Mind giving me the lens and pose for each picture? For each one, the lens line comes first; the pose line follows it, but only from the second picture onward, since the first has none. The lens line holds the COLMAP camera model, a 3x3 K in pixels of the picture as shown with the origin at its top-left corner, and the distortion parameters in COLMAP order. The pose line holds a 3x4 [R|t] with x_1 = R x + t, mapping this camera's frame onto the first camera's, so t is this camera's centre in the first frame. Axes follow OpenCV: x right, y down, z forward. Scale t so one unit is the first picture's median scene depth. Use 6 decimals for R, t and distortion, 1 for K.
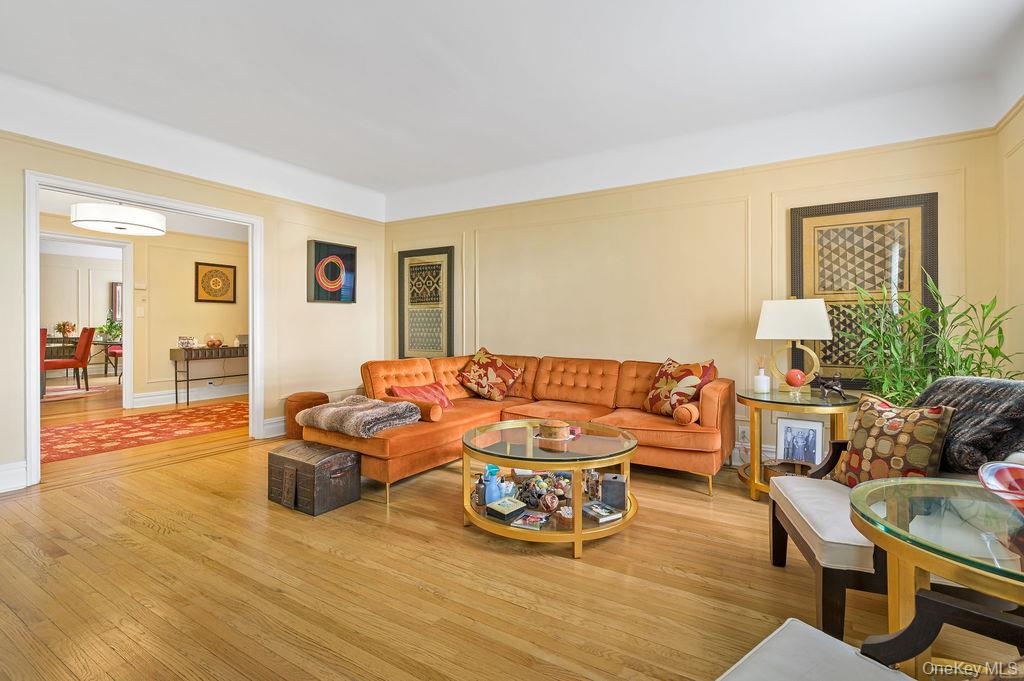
lens RADIAL K [[471.4, 0, 512.0], [0, 471.4, 340.5], [0, 0, 1]] dist [-0.000794, 0.000050]
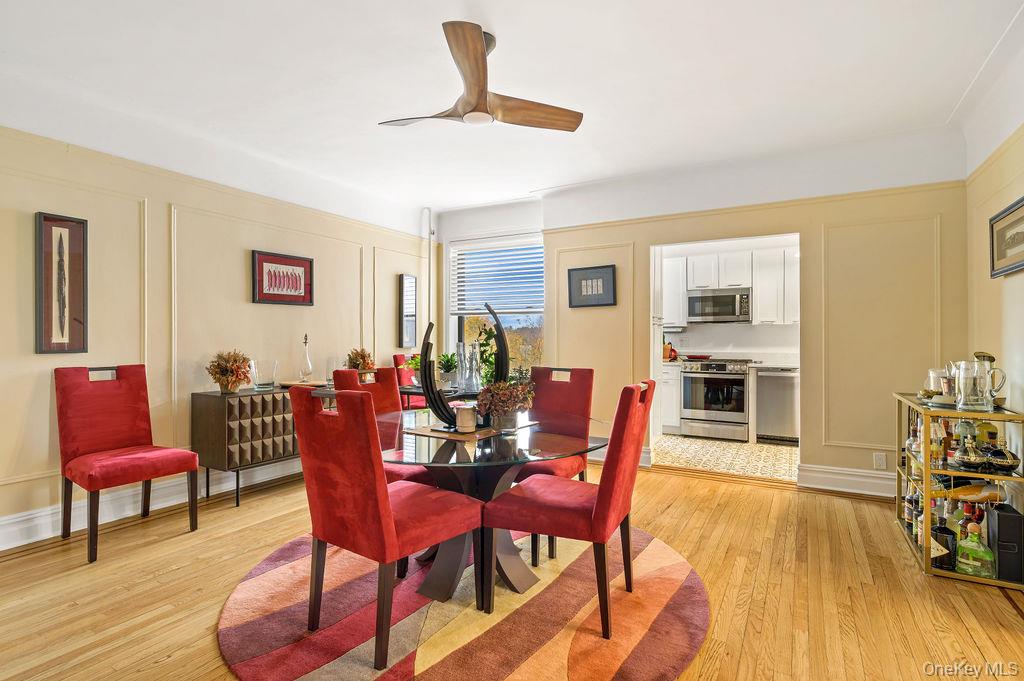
lens RADIAL K [[506.3, 0, 515.2], [0, 506.3, 342.7], [0, 0, 1]] dist [-0.001299, -0.000244]
pose [[0.999350, -0.002967, 0.035923, -2.079486], [0.004117, 0.999480, -0.031970, -0.074660], [-0.035809, 0.032097, 0.998843, 1.196414]]
